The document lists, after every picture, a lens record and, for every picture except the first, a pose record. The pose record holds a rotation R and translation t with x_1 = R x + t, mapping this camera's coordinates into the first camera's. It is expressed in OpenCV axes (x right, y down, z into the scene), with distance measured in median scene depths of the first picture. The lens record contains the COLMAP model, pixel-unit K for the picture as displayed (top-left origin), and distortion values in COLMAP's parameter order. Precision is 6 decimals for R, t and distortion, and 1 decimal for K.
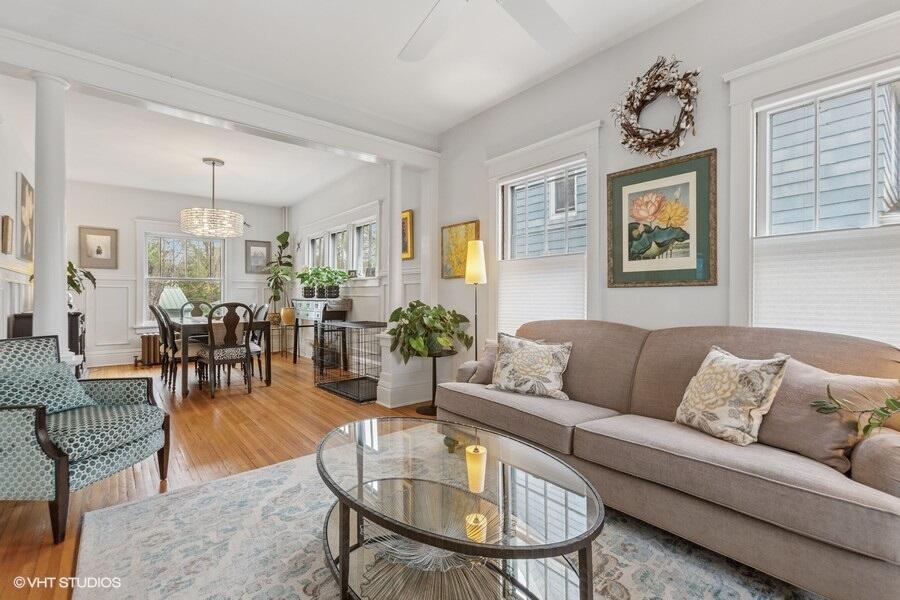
lens RADIAL K [[409.5, 0, 446.2], [0, 409.5, 296.8], [0, 0, 1]] dist [-0.000399, 0.000558]
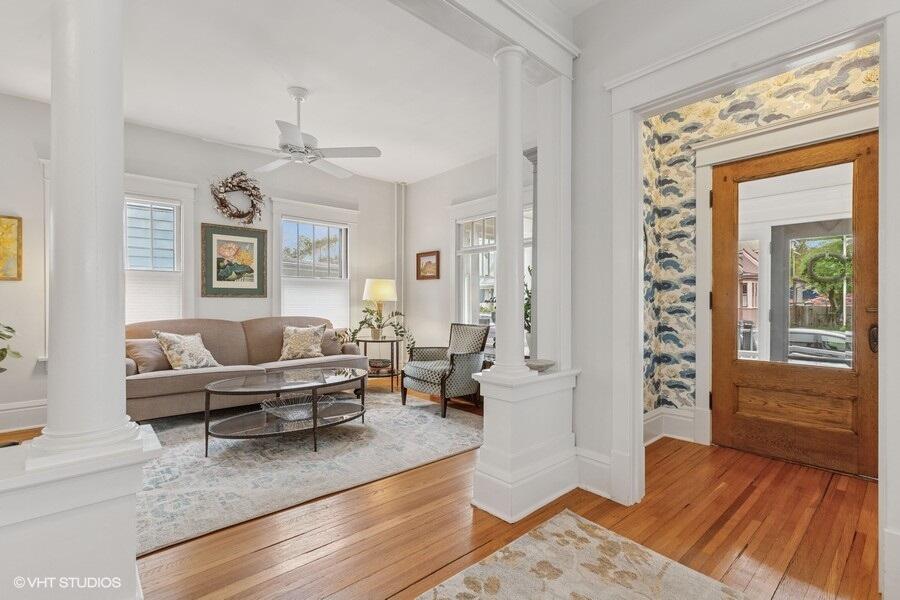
lens RADIAL K [[420.5, 0, 448.0], [0, 420.5, 304.6], [0, 0, 1]] dist [0.001753, 0.000643]
pose [[-0.034319, -0.002472, 0.999408, -1.333222], [0.000790, 0.999997, 0.002500, 0.003095], [-0.999411, 0.000875, -0.034317, 0.154417]]
